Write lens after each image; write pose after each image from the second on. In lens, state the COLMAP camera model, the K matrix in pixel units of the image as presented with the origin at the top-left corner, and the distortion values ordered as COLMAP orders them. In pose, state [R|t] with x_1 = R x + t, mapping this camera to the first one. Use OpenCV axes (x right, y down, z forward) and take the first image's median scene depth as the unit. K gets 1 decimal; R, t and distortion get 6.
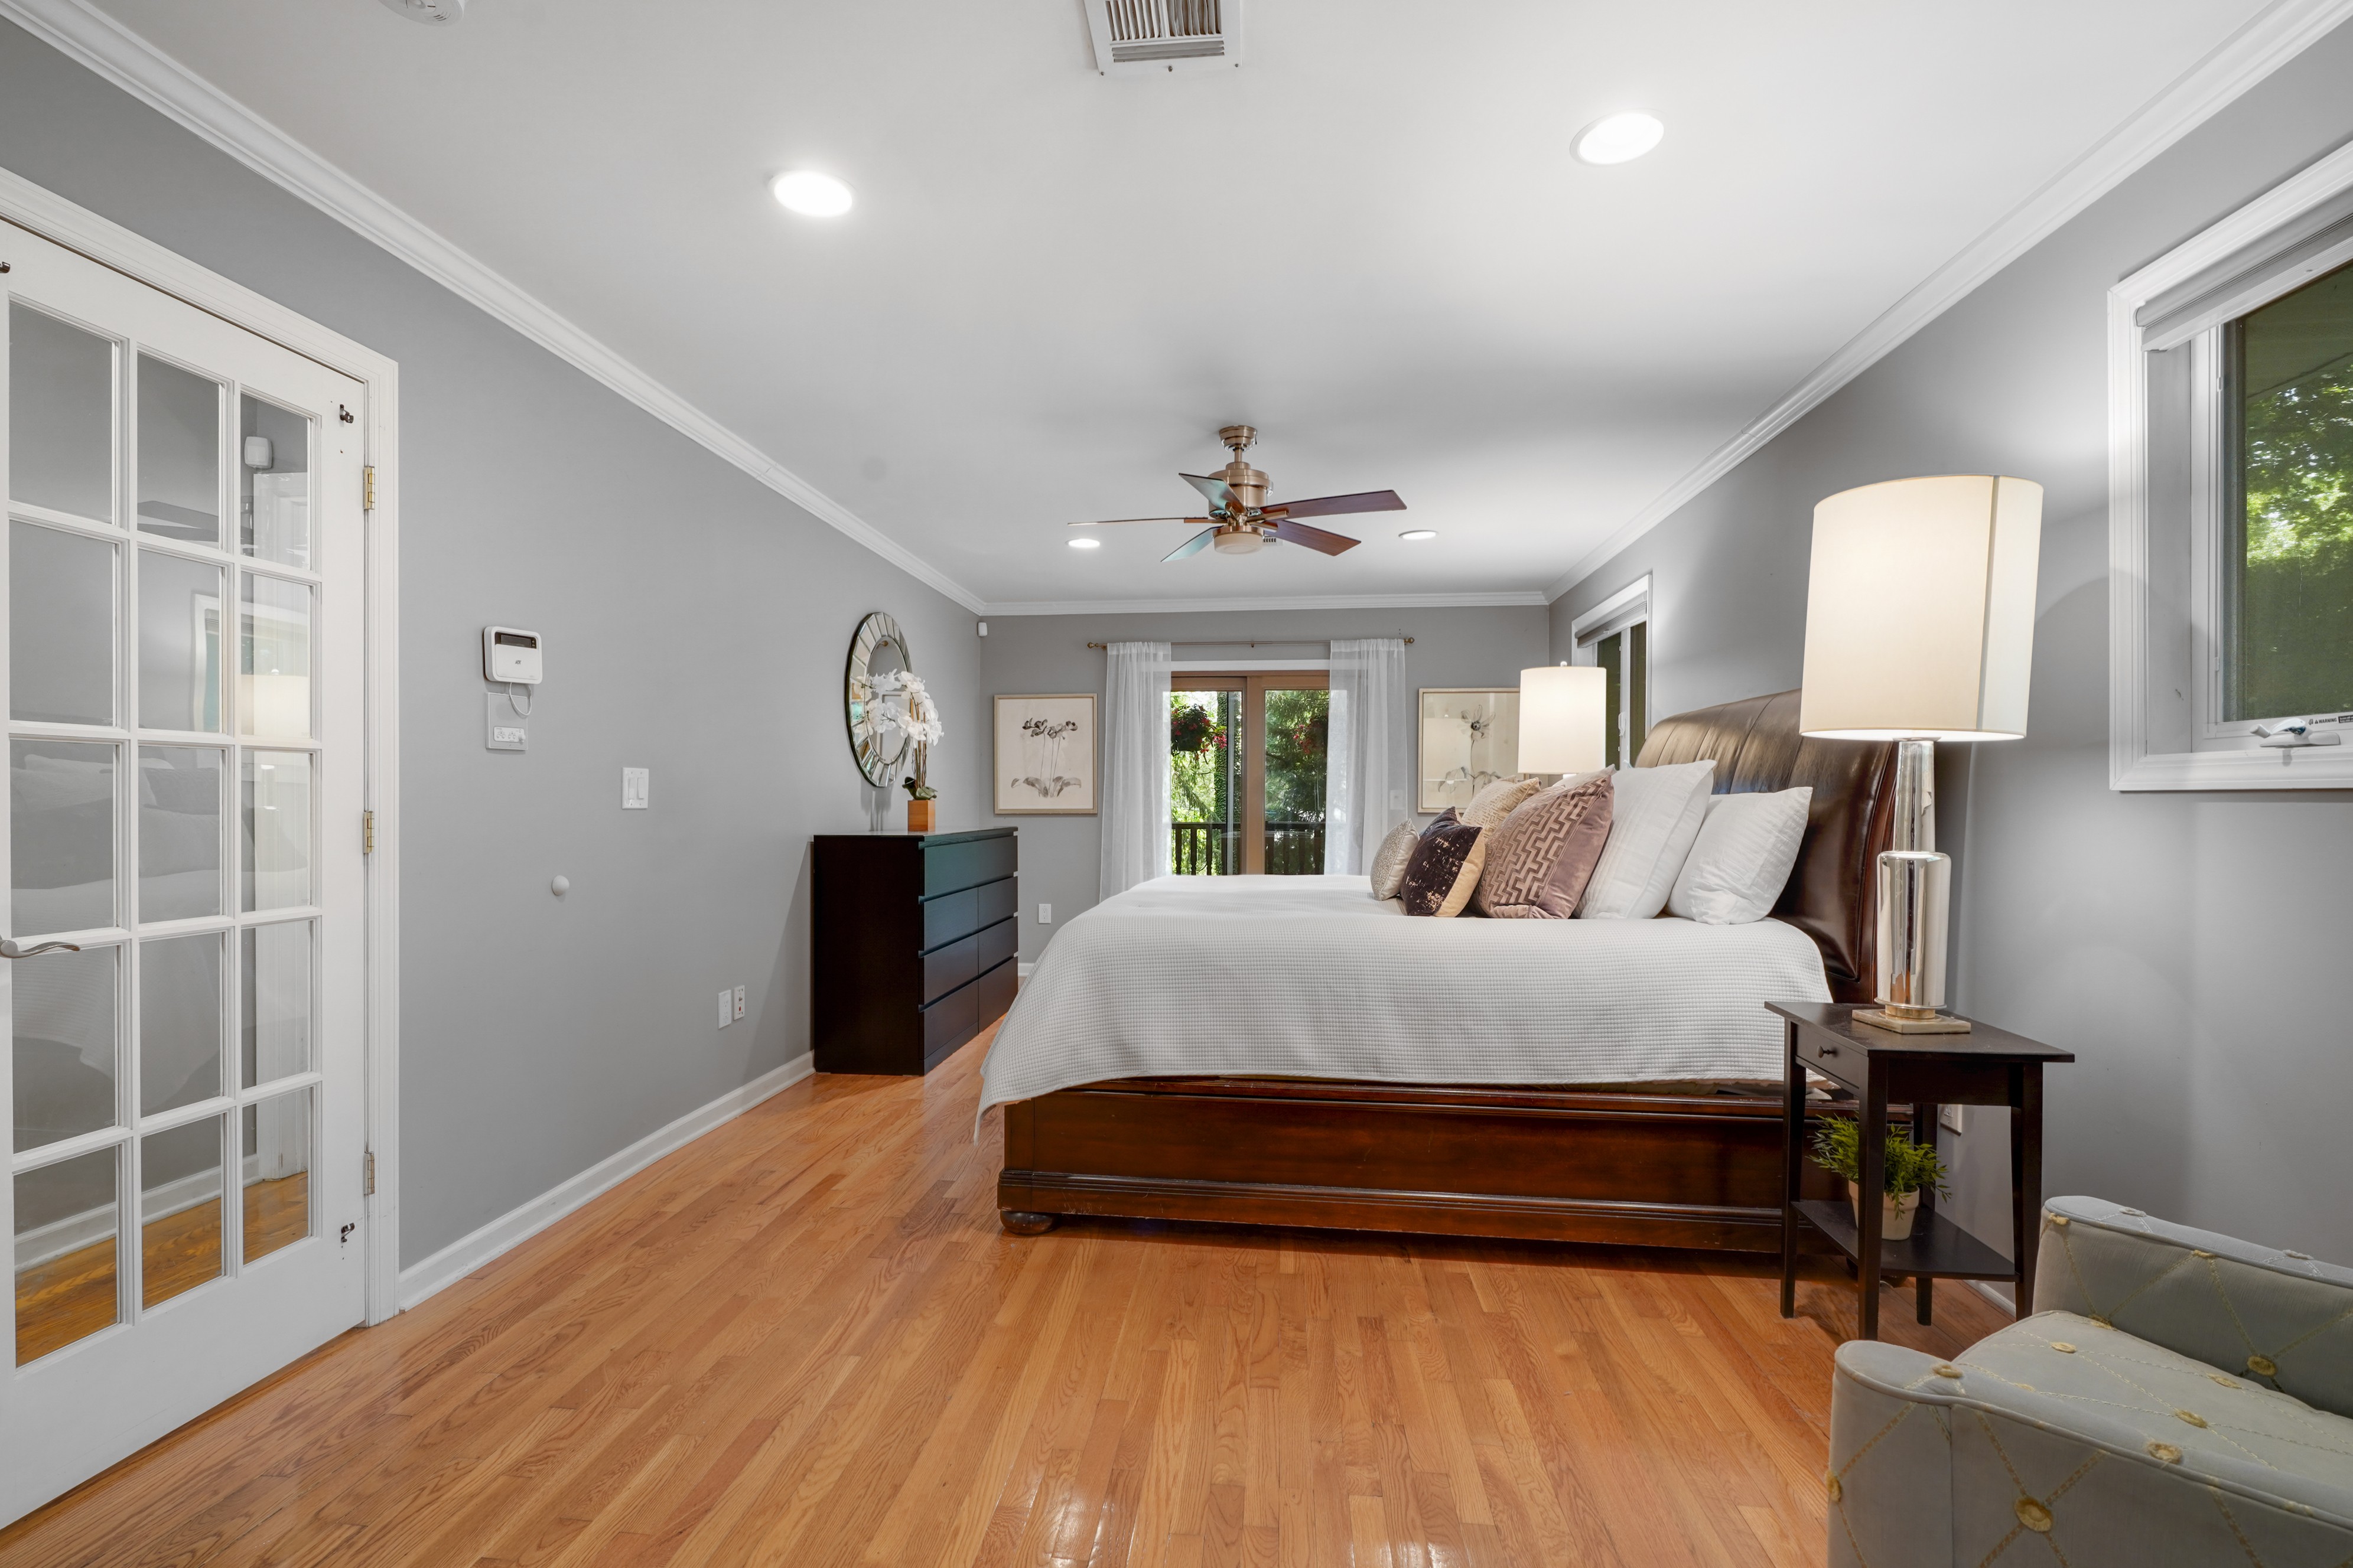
lens RADIAL K [[1080.4, 0, 1168.1], [0, 1080.4, 796.4], [0, 0, 1]] dist [-0.000661, 0.000151]
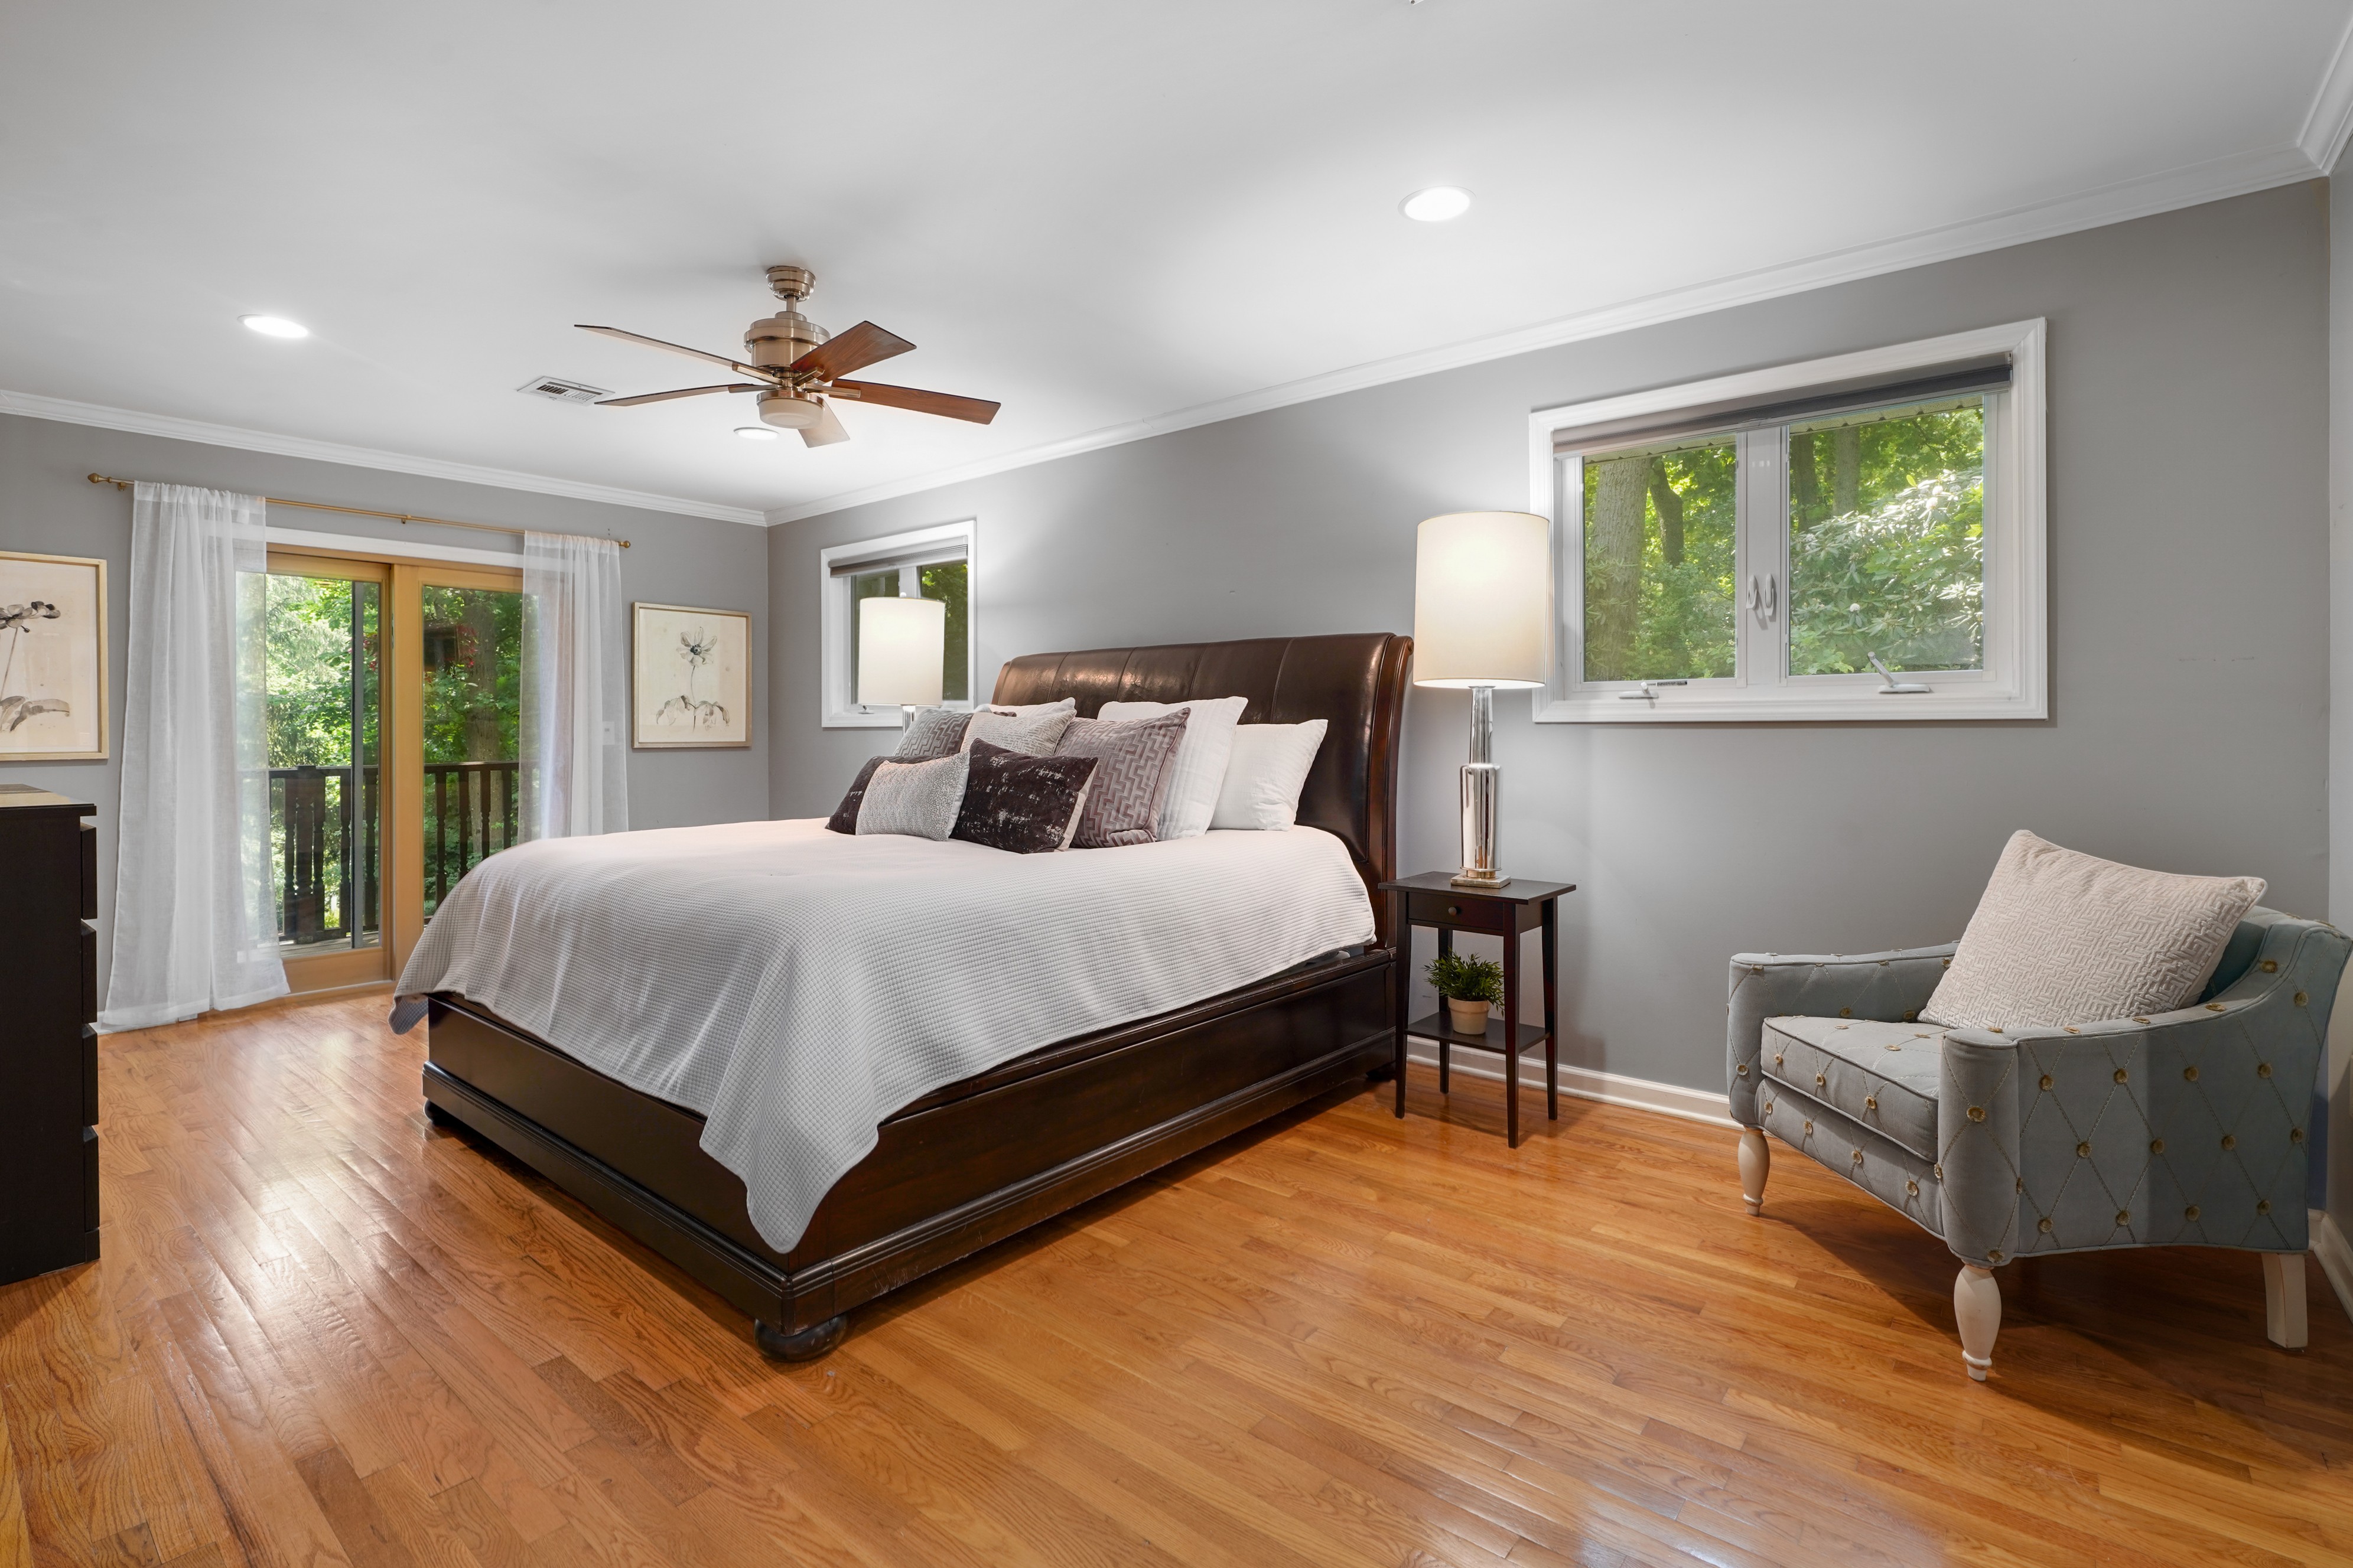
lens RADIAL K [[1086.6, 0, 1177.3], [0, 1086.6, 720.8], [0, 0, 1]] dist [-0.014604, -0.000348]
pose [[0.547686, 0.003286, 0.836677, -0.597982], [0.003160, 0.999977, -0.005996, 0.000211], [-0.836678, 0.005928, 0.547663, 0.425182]]
